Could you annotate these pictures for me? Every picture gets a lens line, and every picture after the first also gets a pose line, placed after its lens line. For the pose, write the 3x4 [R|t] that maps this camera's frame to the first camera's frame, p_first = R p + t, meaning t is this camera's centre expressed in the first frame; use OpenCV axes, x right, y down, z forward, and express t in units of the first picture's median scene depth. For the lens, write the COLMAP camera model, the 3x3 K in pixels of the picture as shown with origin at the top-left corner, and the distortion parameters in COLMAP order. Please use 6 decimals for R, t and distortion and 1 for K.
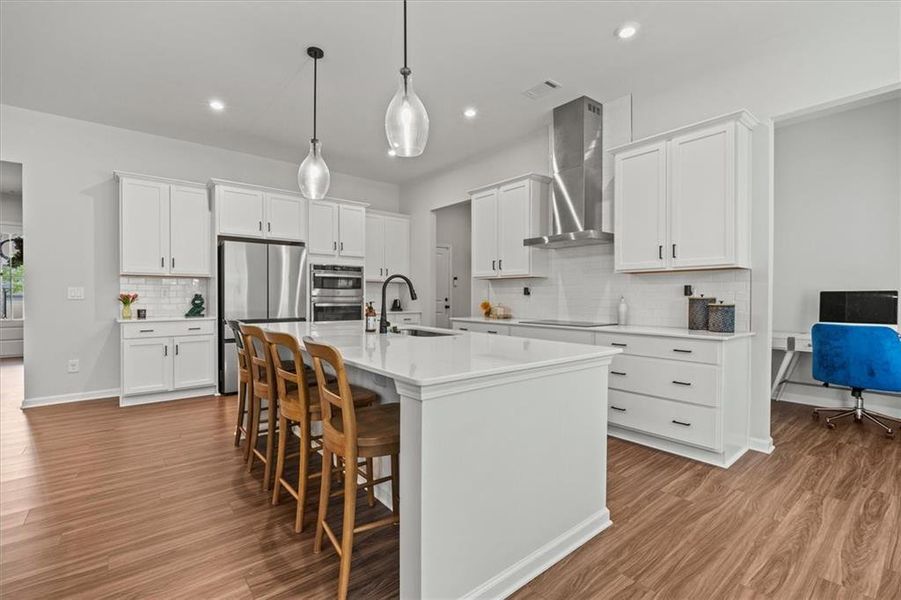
lens RADIAL K [[398.3, 0, 439.5], [0, 398.3, 299.2], [0, 0, 1]] dist [-0.000176, -0.000103]
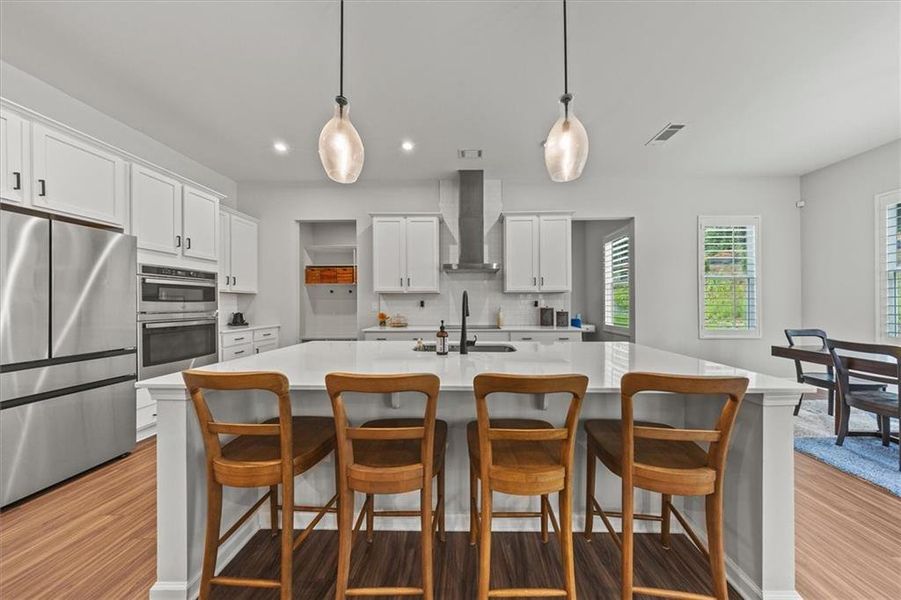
lens RADIAL K [[281.1, 0, 469.9], [0, 281.1, 304.1], [0, 0, 1]] dist [0.007508, -0.000010]
pose [[0.631032, -0.006917, 0.775726, -0.351647], [0.012312, 0.999924, -0.001099, -0.014834], [-0.775659, 0.010244, 0.631069, 0.290862]]
